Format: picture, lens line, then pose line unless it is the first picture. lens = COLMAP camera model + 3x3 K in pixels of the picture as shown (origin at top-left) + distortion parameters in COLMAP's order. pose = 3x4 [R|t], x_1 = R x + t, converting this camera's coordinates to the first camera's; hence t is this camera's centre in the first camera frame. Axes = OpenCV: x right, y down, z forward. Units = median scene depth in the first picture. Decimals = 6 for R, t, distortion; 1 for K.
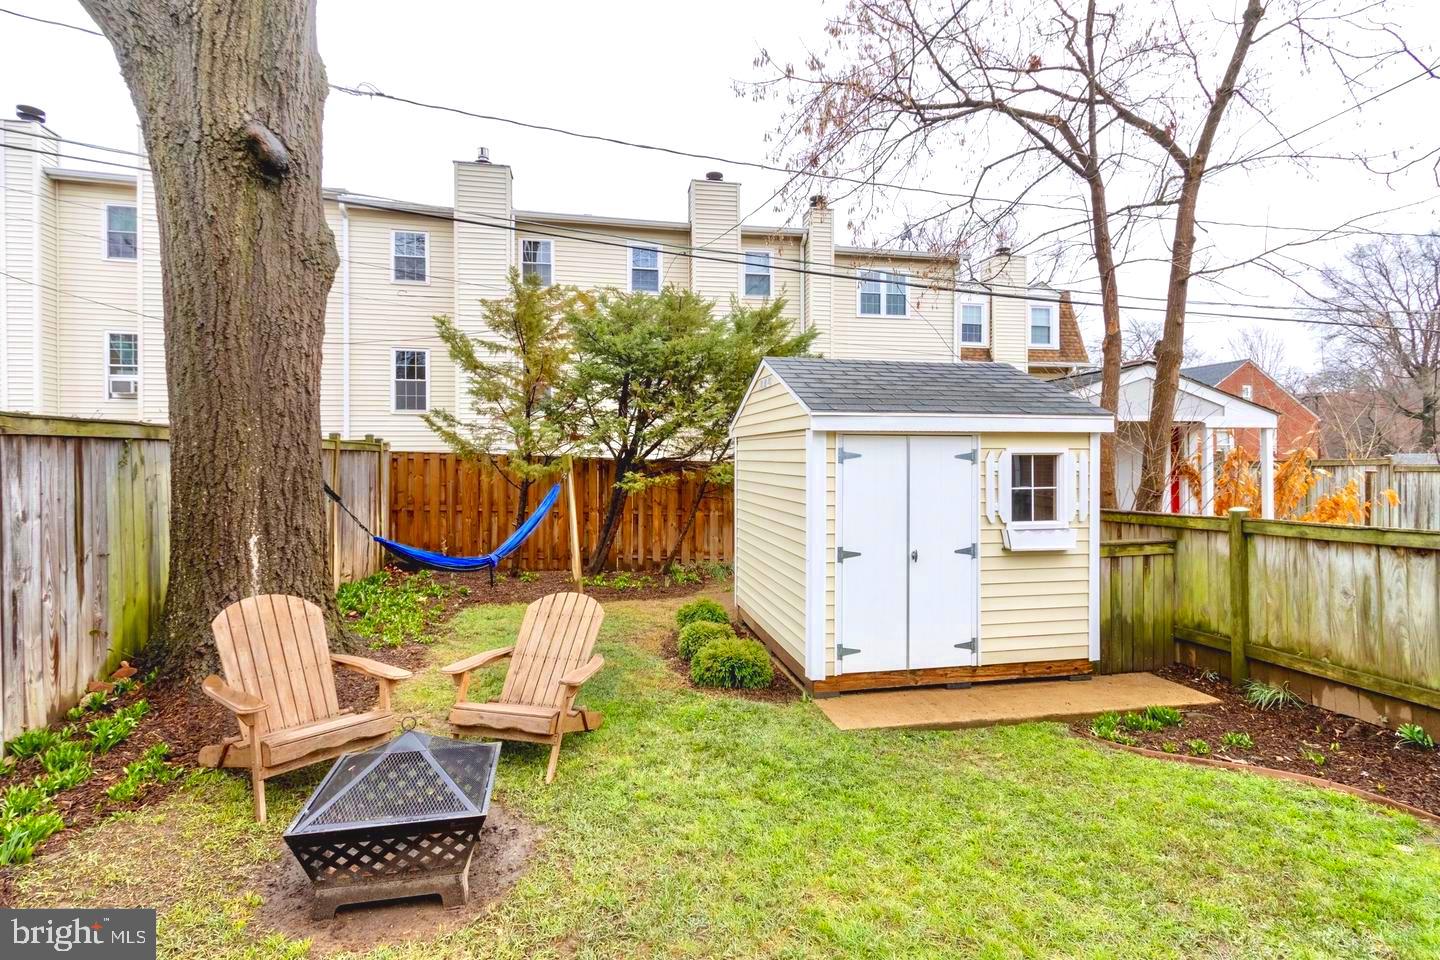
lens RADIAL K [[662.5, 0, 711.2], [0, 662.5, 459.6], [0, 0, 1]] dist [0.005987, -0.000187]
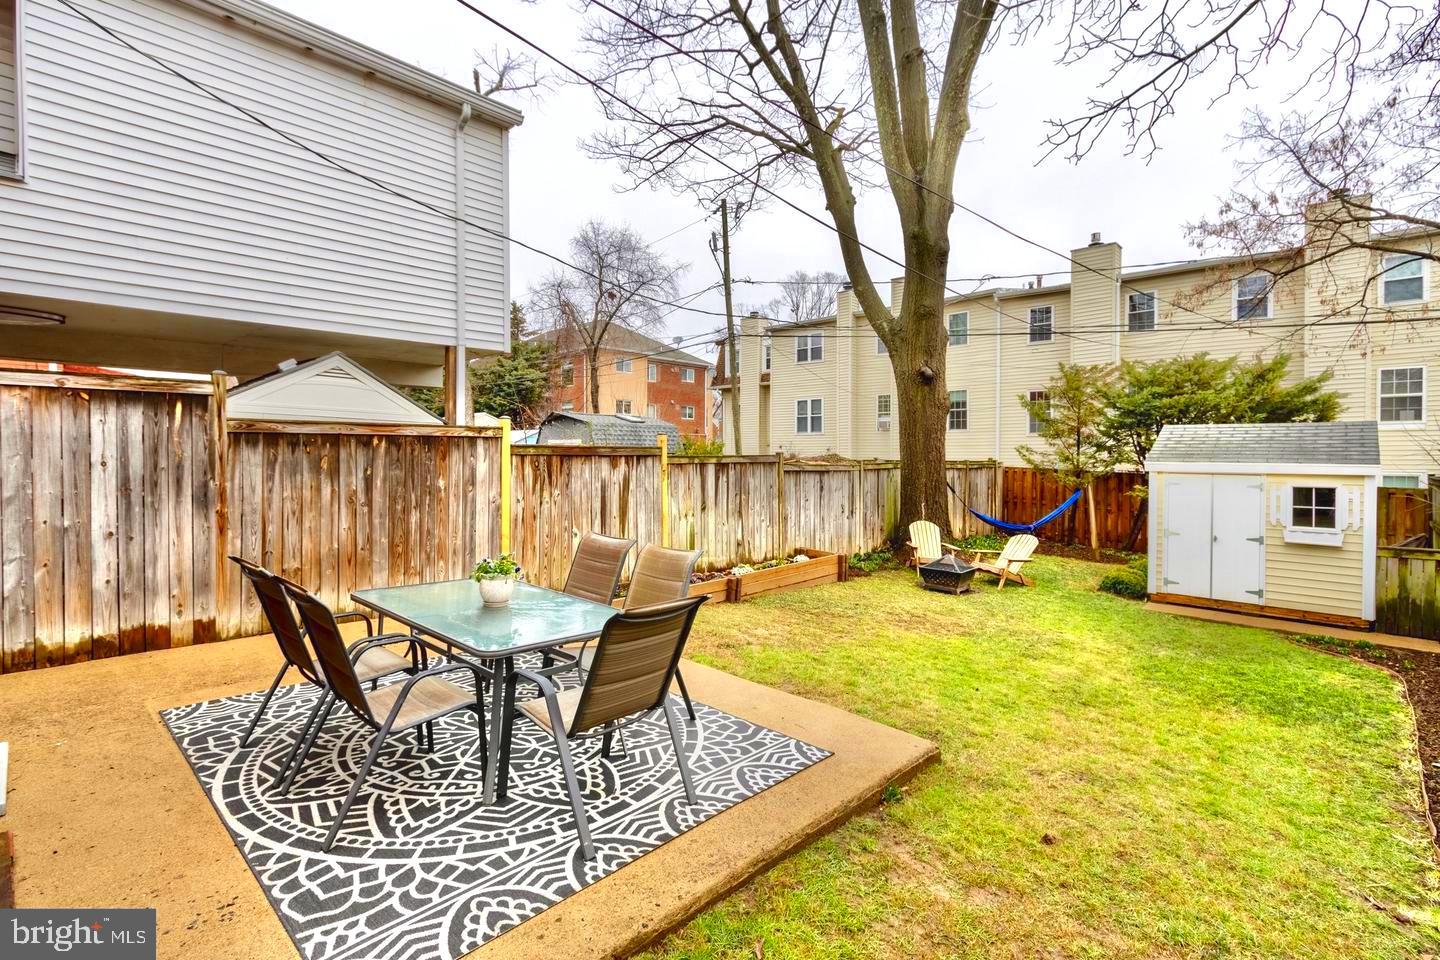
lens RADIAL K [[662.5, 0, 727.8], [0, 662.5, 464.9], [0, 0, 1]] dist [0.005987, -0.000187]
pose [[0.584606, 0.019208, -0.811090, 0.998538], [-0.008828, 0.999811, 0.017314, -0.081842], [0.811269, -0.002962, 0.584665, -1.193644]]
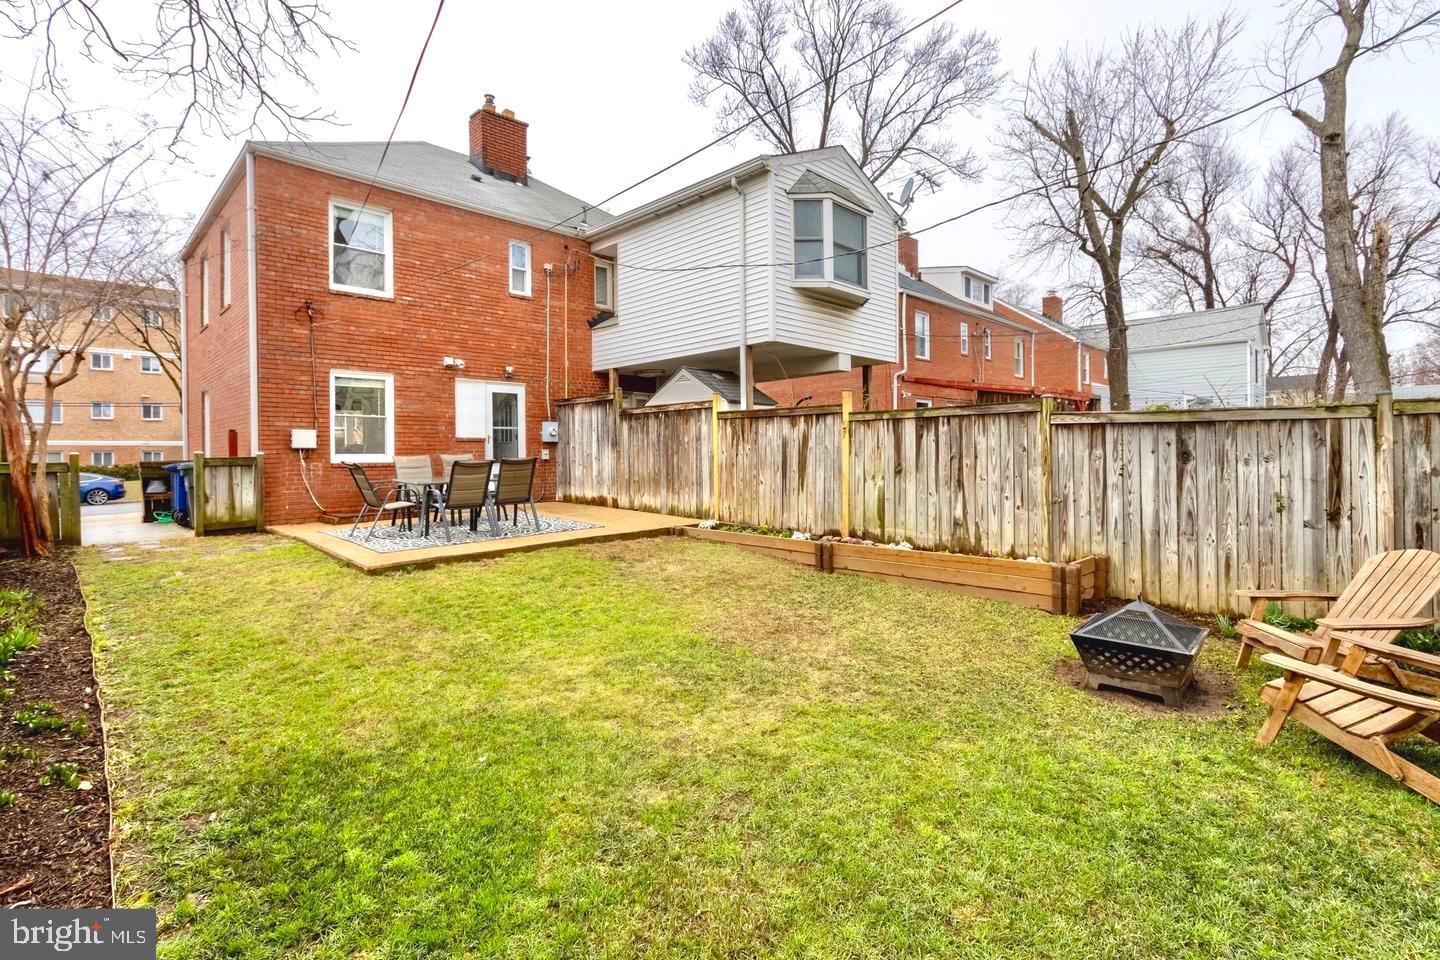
lens RADIAL K [[662.5, 0, 704.2], [0, 662.5, 454.1], [0, 0, 1]] dist [0.005987, -0.000187]
pose [[-0.832190, 0.011497, -0.554372, 0.708759], [0.008376, 0.999932, 0.008164, 0.016957], [0.554428, 0.002150, -0.832229, 0.950628]]
